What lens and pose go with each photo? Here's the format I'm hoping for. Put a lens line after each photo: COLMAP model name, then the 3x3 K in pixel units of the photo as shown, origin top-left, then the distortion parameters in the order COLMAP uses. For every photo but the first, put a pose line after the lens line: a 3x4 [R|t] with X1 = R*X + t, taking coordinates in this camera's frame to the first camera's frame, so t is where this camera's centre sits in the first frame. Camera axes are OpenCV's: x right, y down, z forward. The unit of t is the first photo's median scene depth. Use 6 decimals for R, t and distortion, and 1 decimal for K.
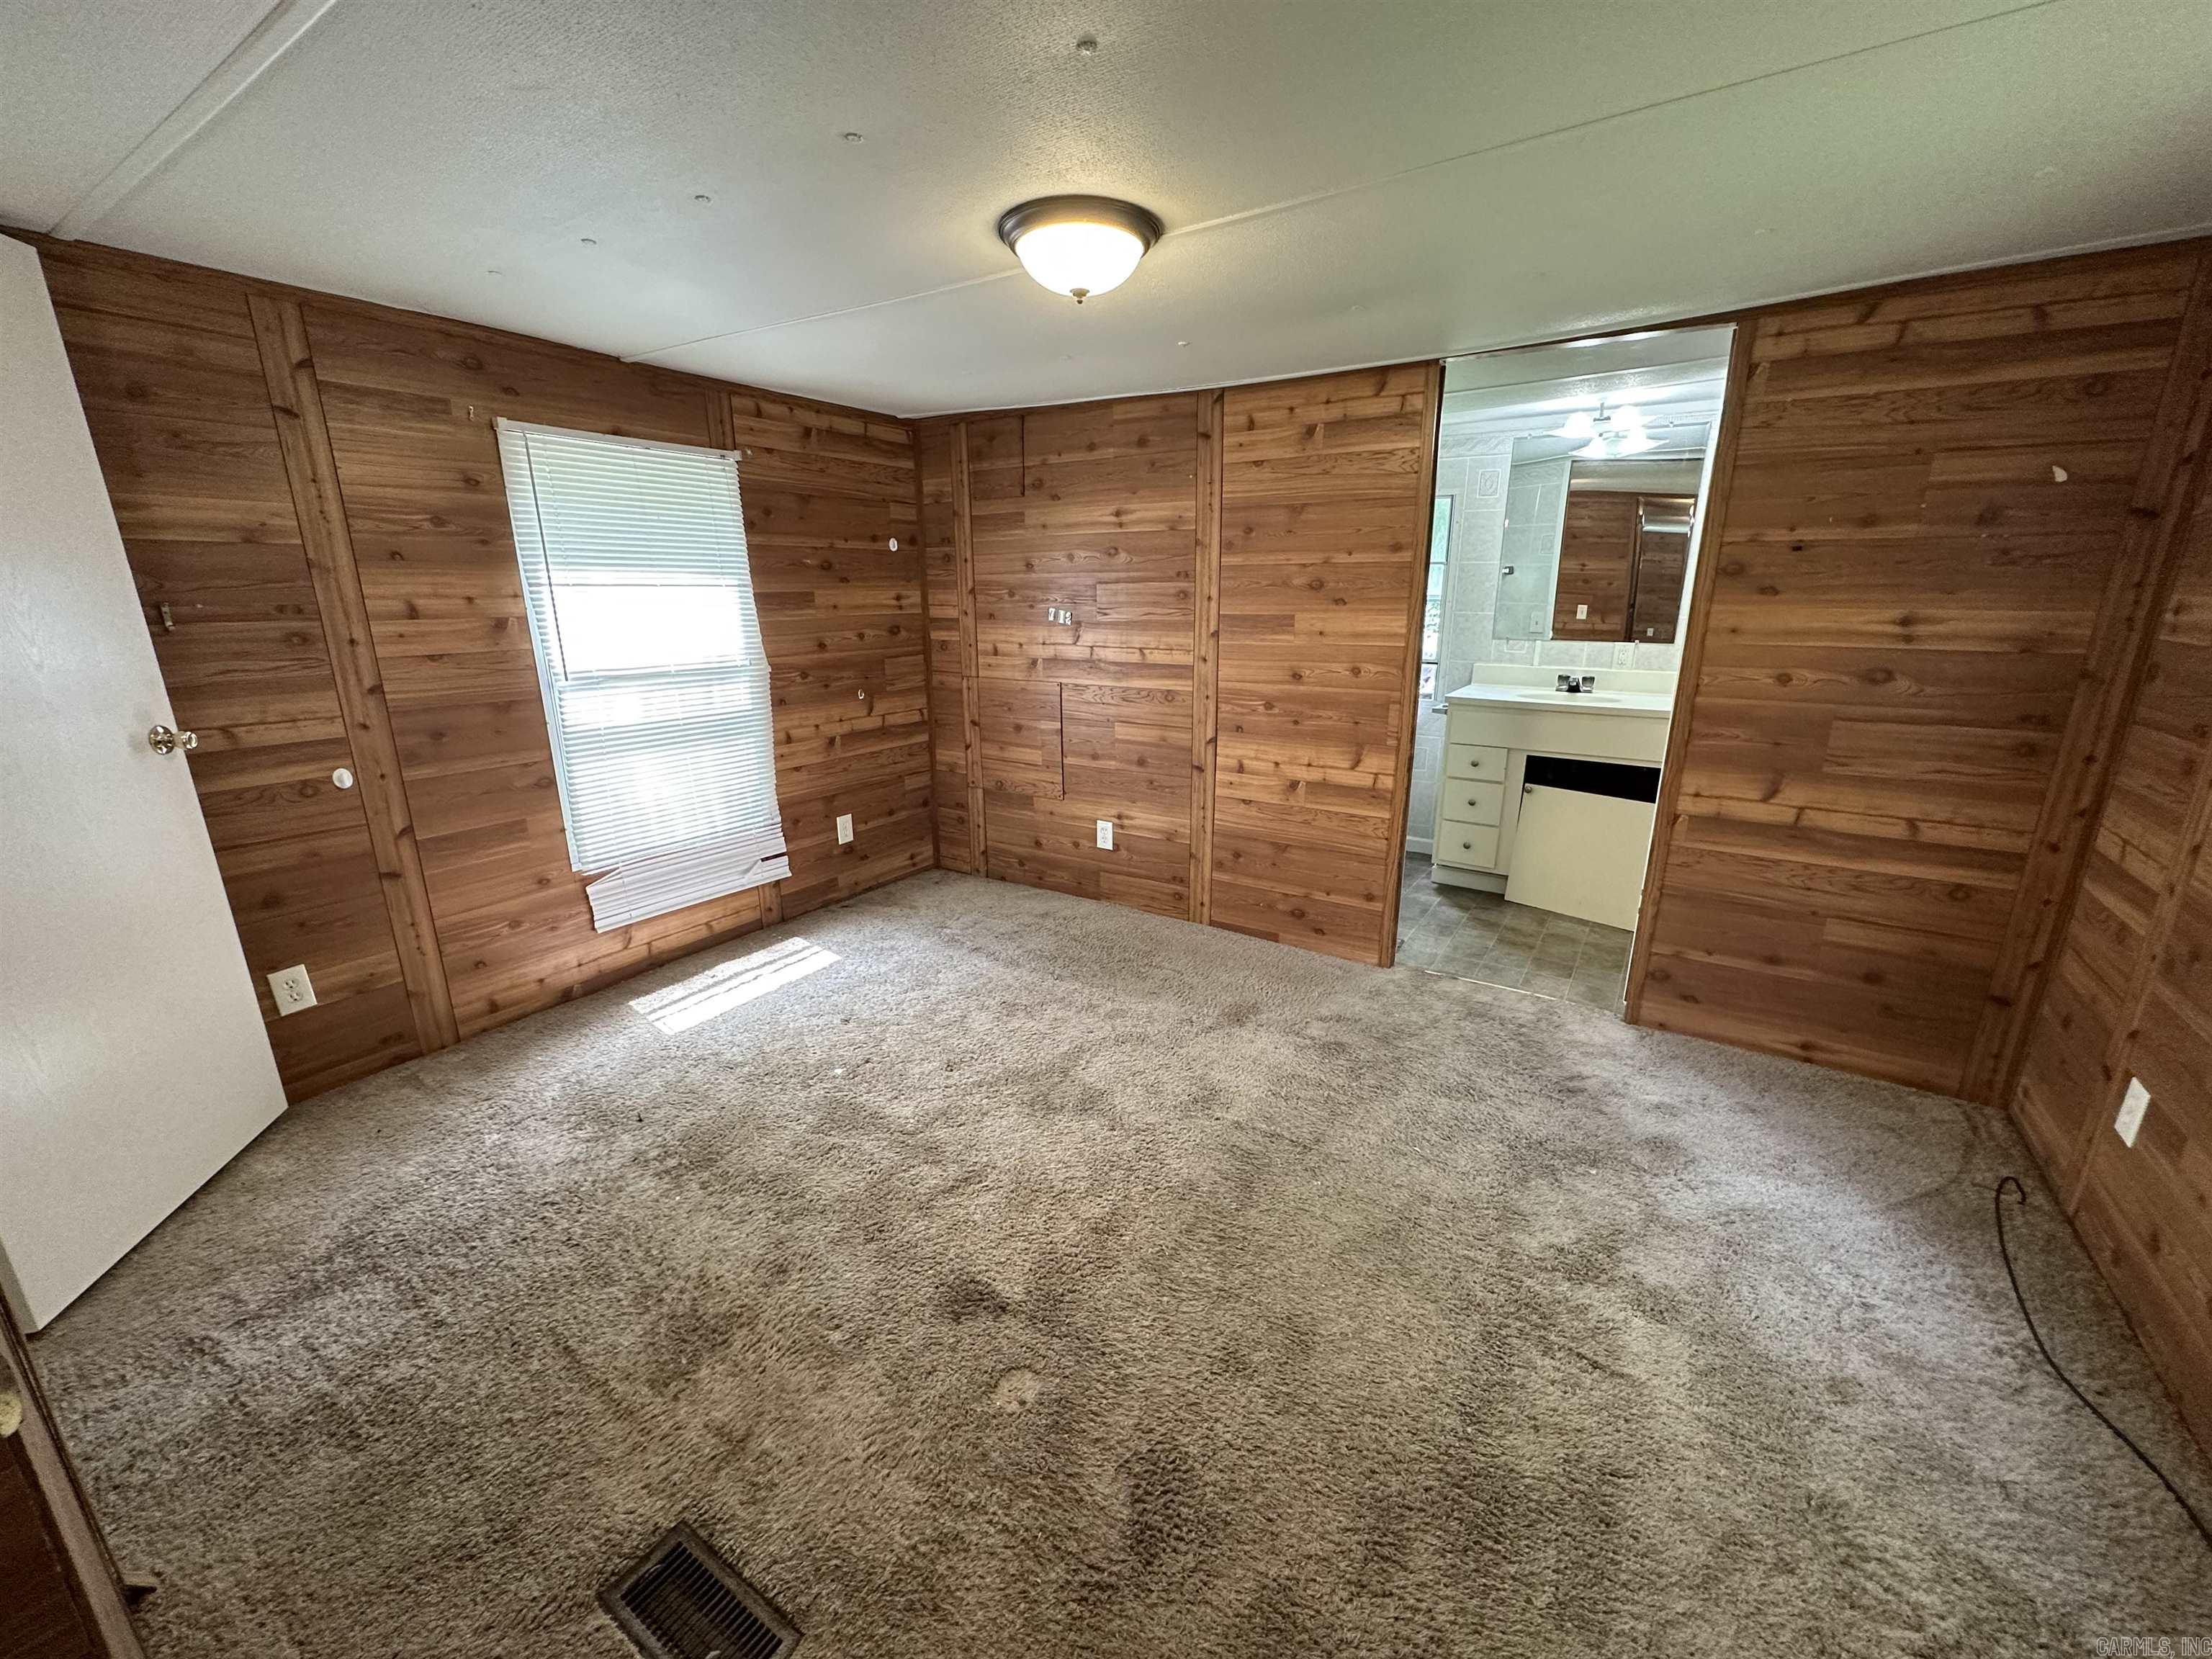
lens RADIAL K [[876.6, 0, 1106.0], [0, 876.6, 829.5], [0, 0, 1]] dist [-0.005252, 0.000416]
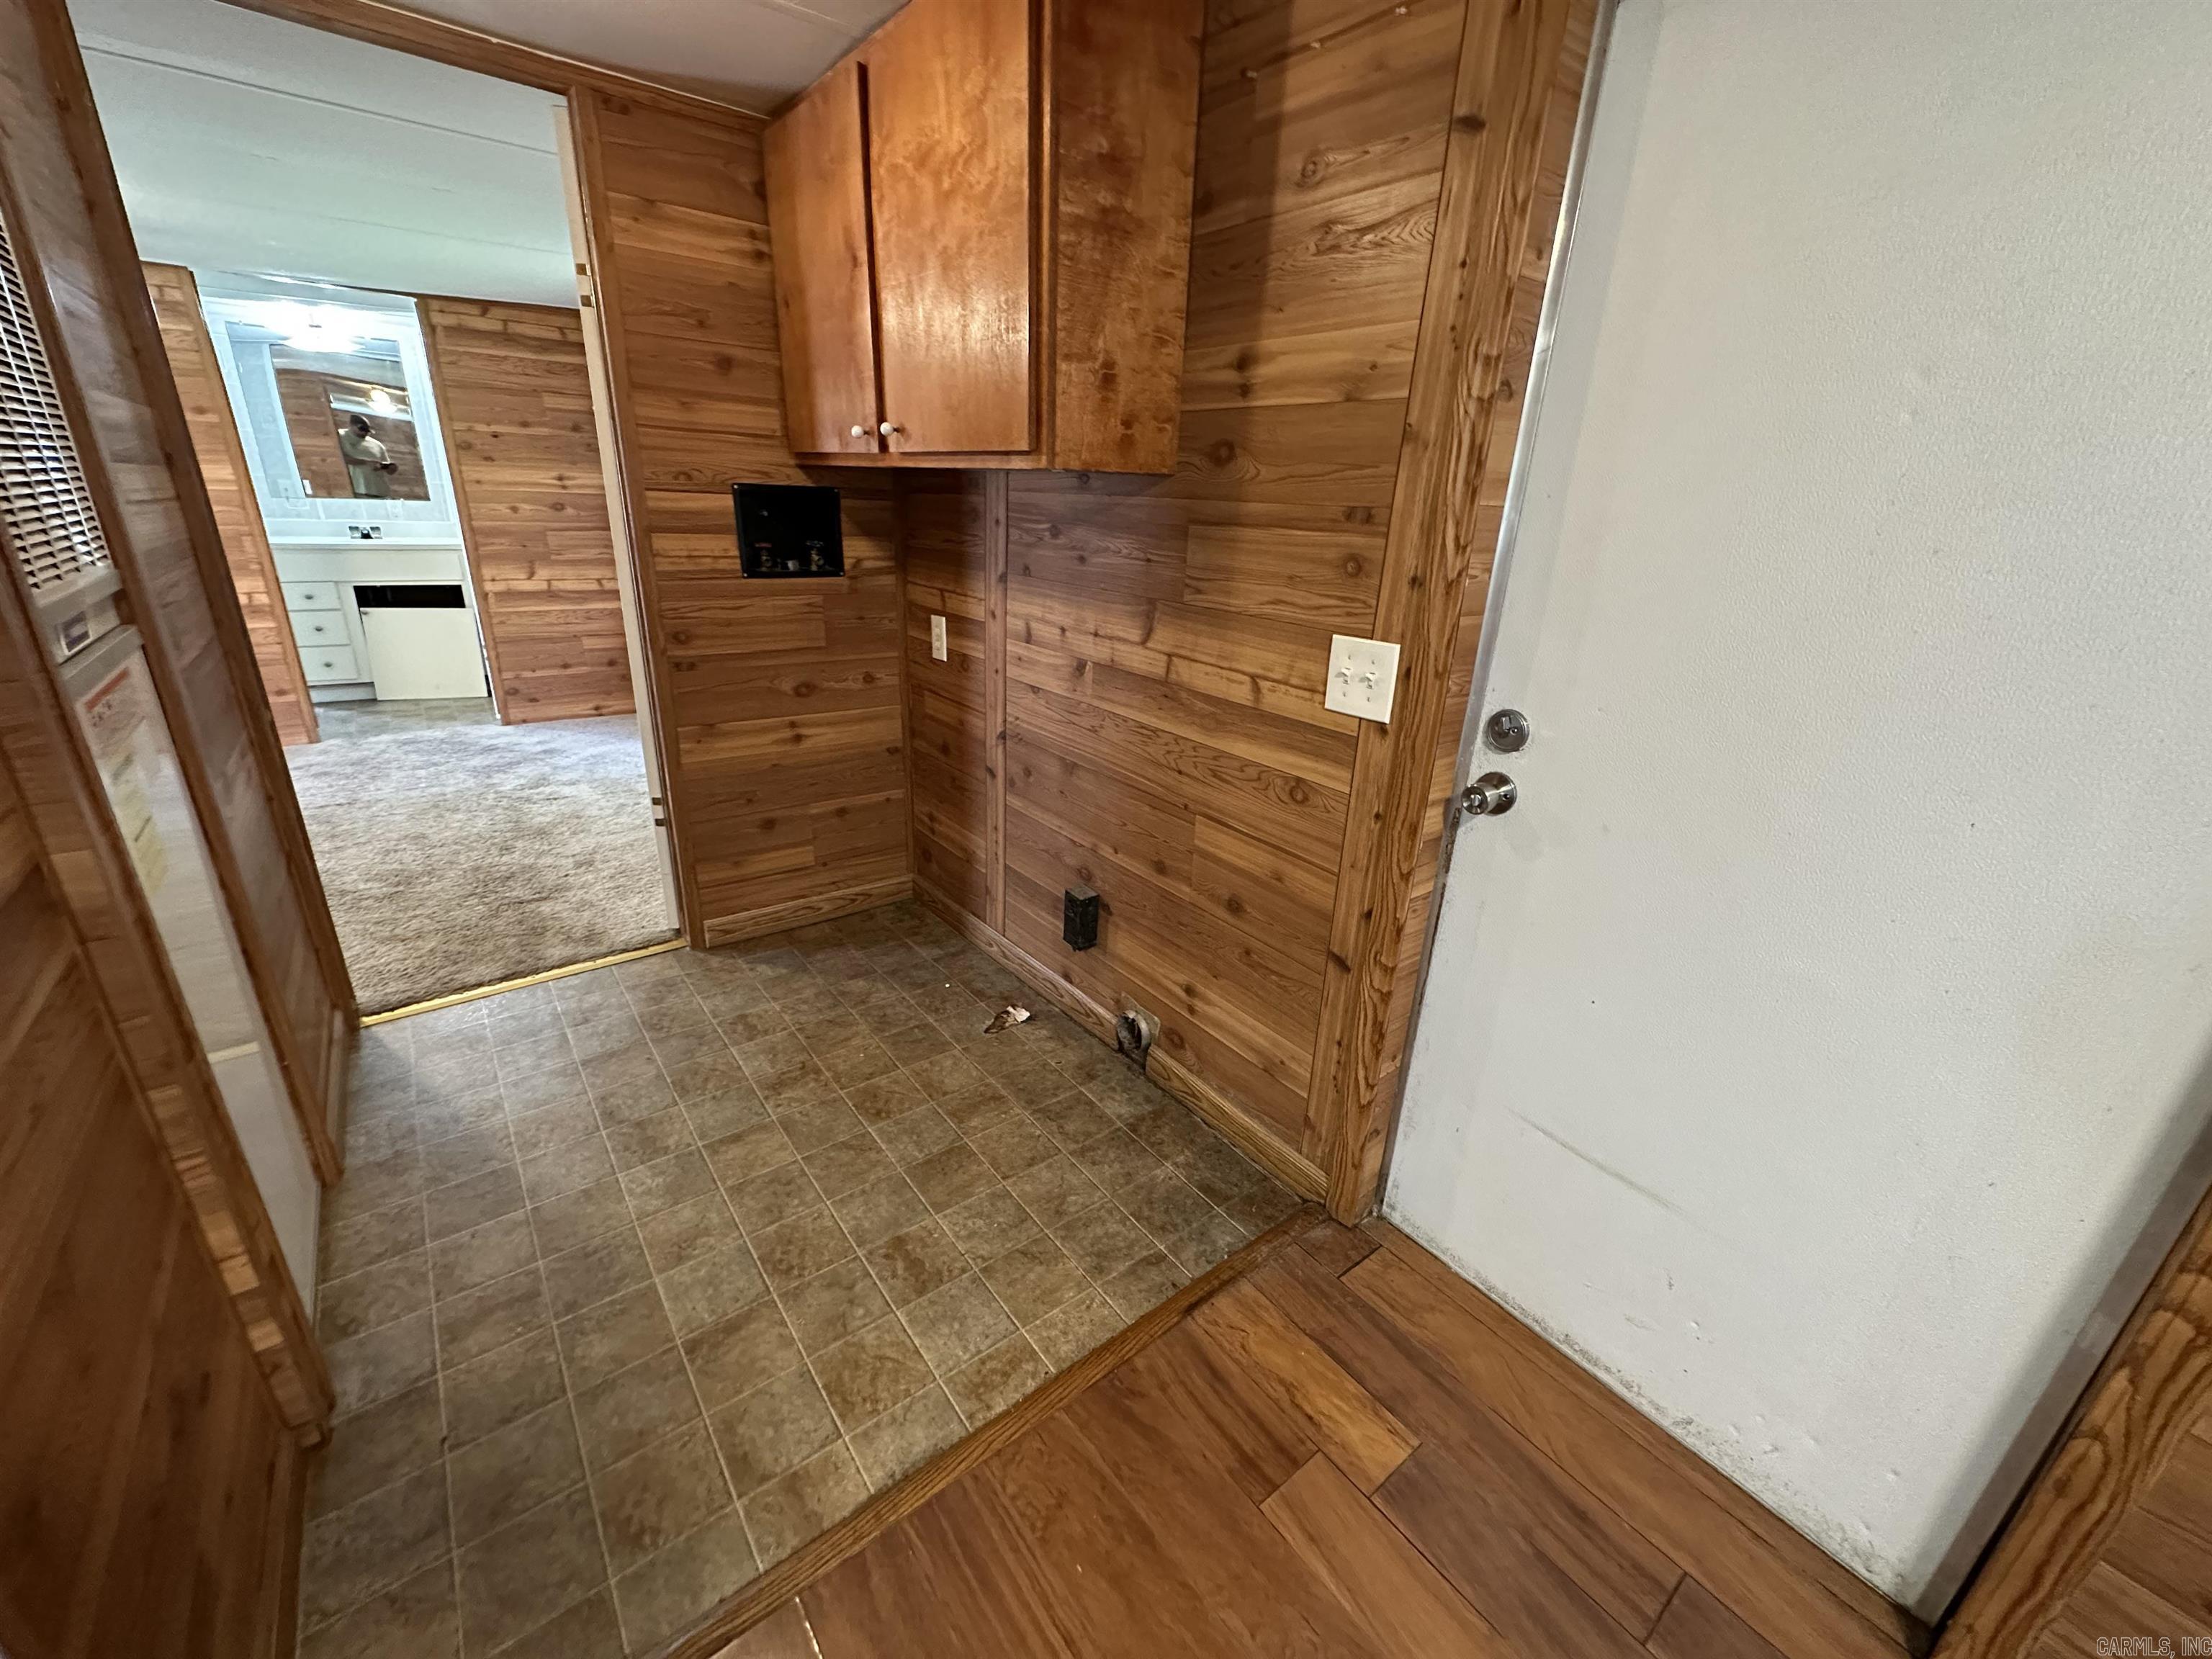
lens RADIAL K [[876.6, 0, 1106.0], [0, 876.6, 829.5], [0, 0, 1]] dist [-0.005252, 0.000416]
pose [[0.325306, -0.312242, 0.892570, -0.691886], [0.212390, 0.943919, 0.252798, 0.268511], [-0.921448, 0.107336, 0.373379, -0.786181]]
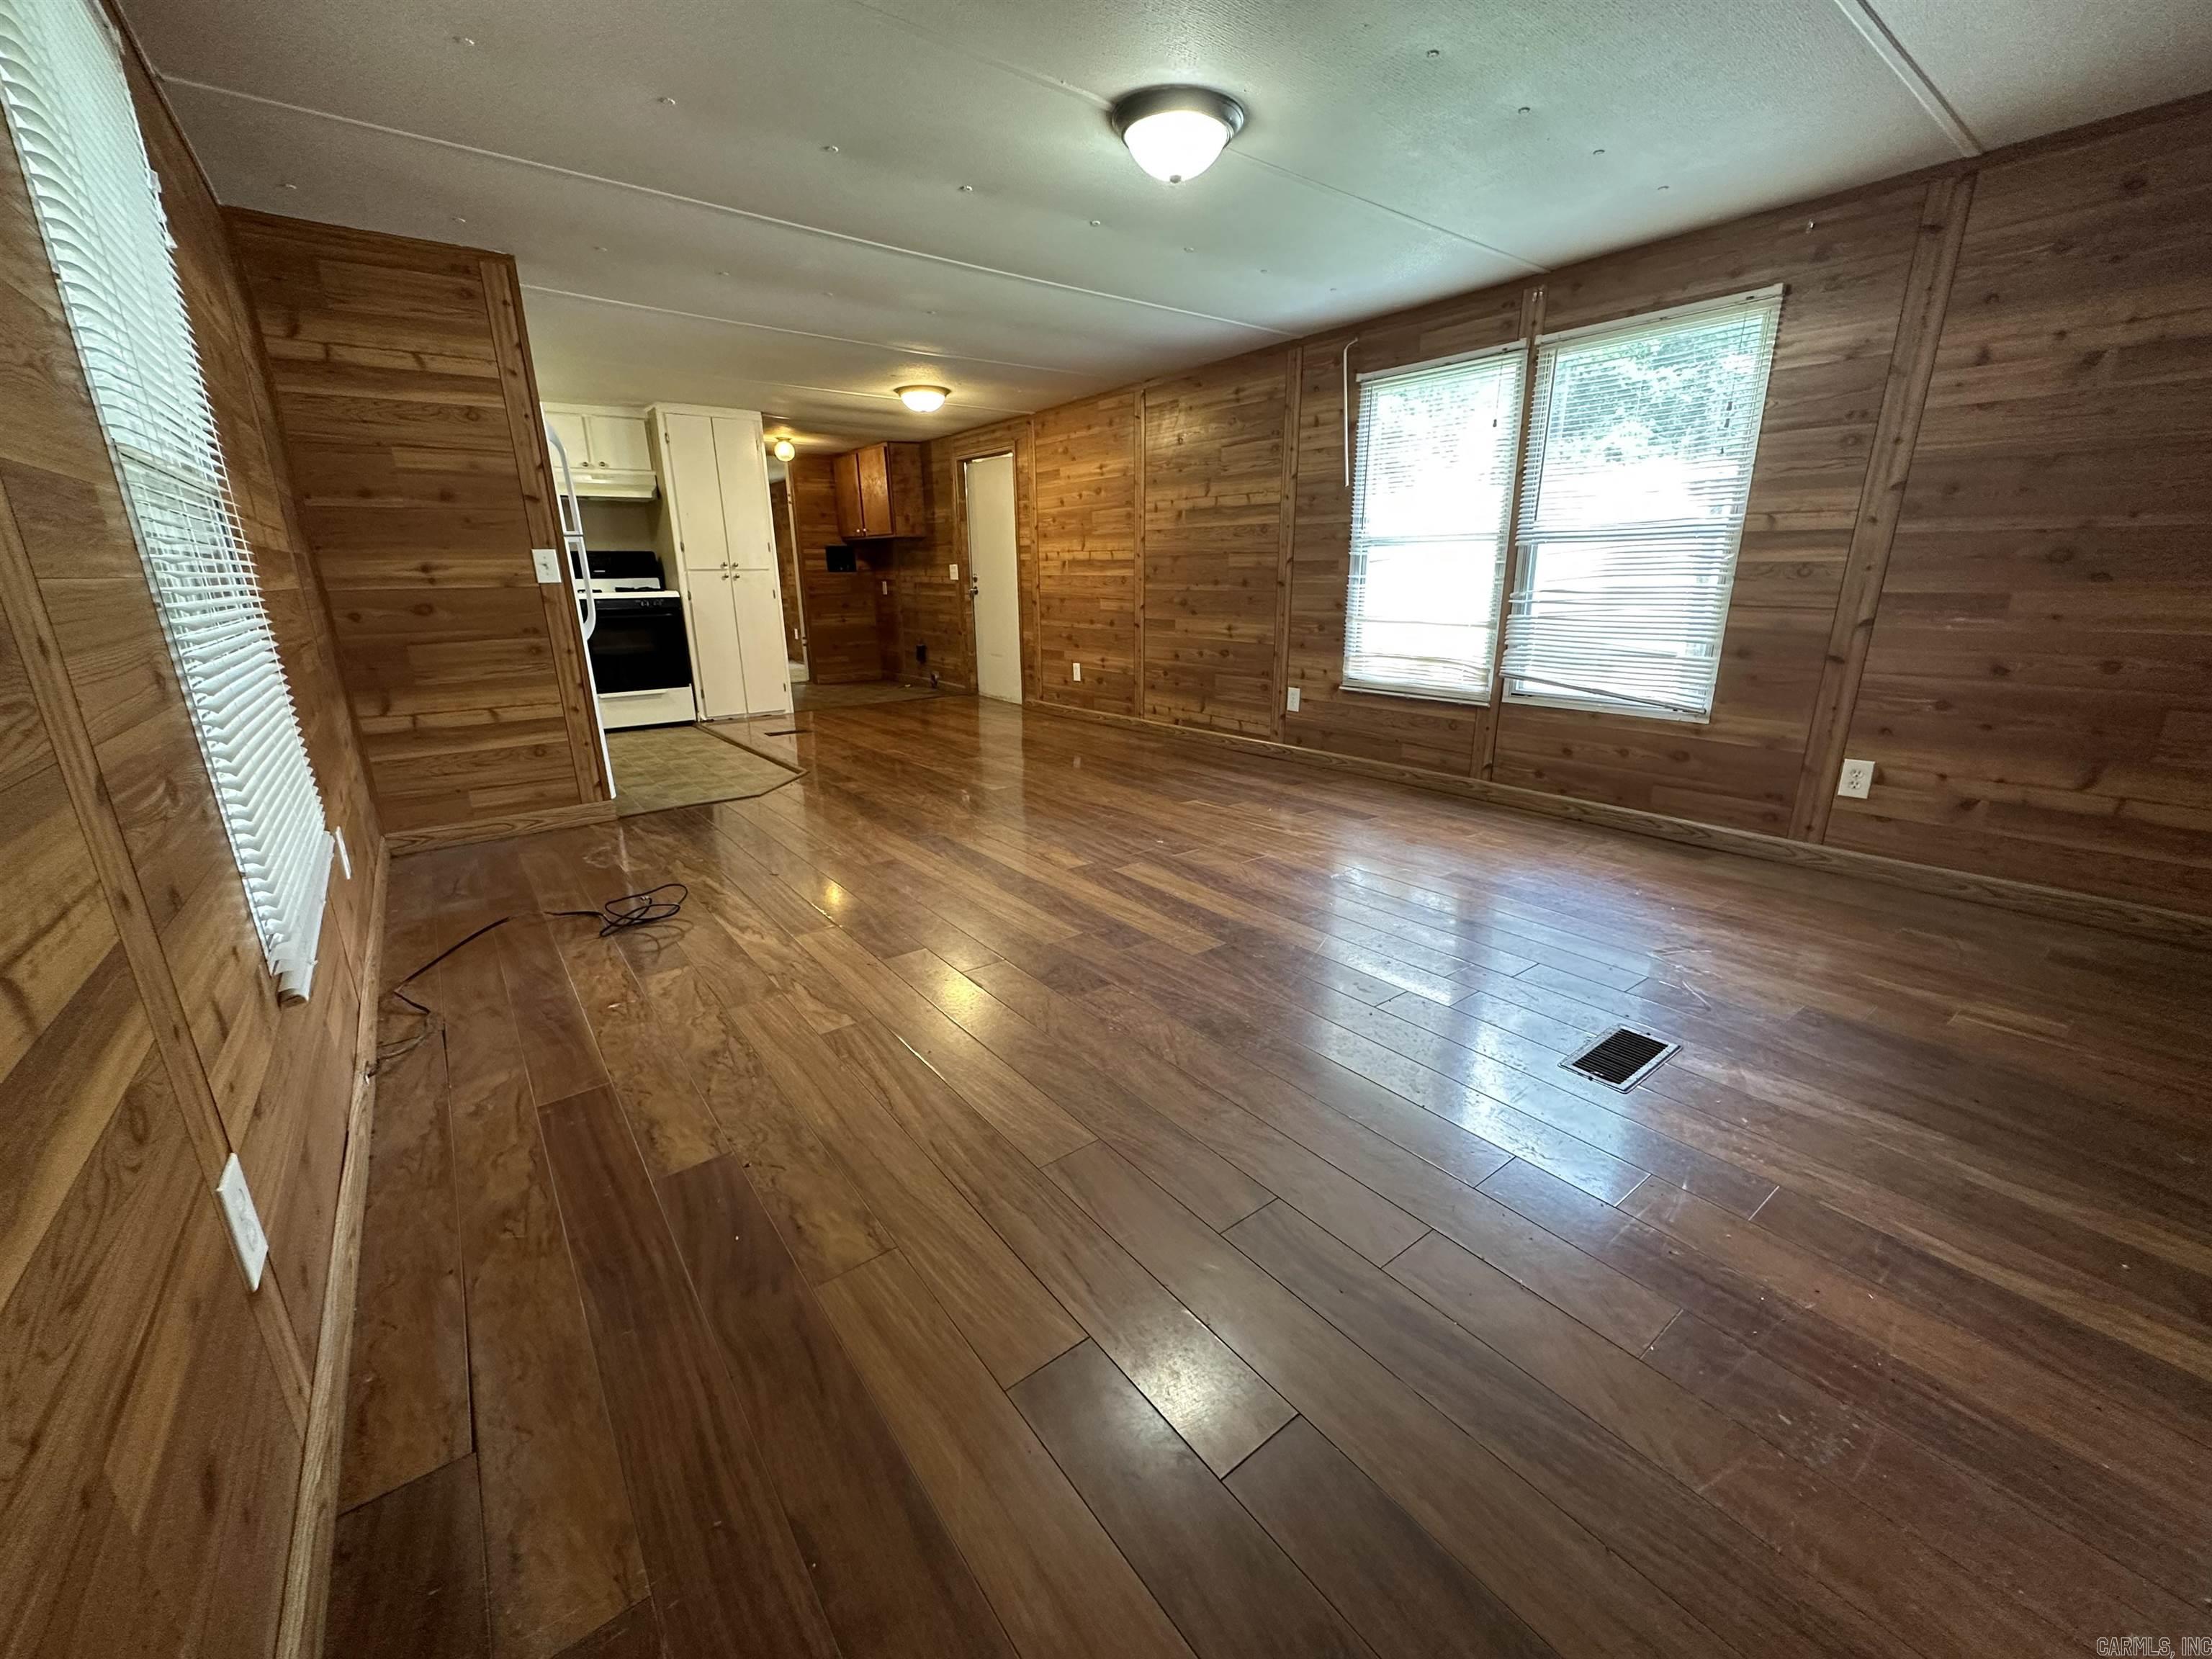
lens RADIAL K [[894.4, 0, 1106.0], [0, 894.4, 829.5], [0, 0, 1]] dist [-0.015985, -0.000332]
pose [[0.336577, -0.263915, 0.903917, -4.539736], [0.262708, 0.948126, 0.179002, 1.154054], [-0.904268, 0.177218, 0.388449, -3.302186]]
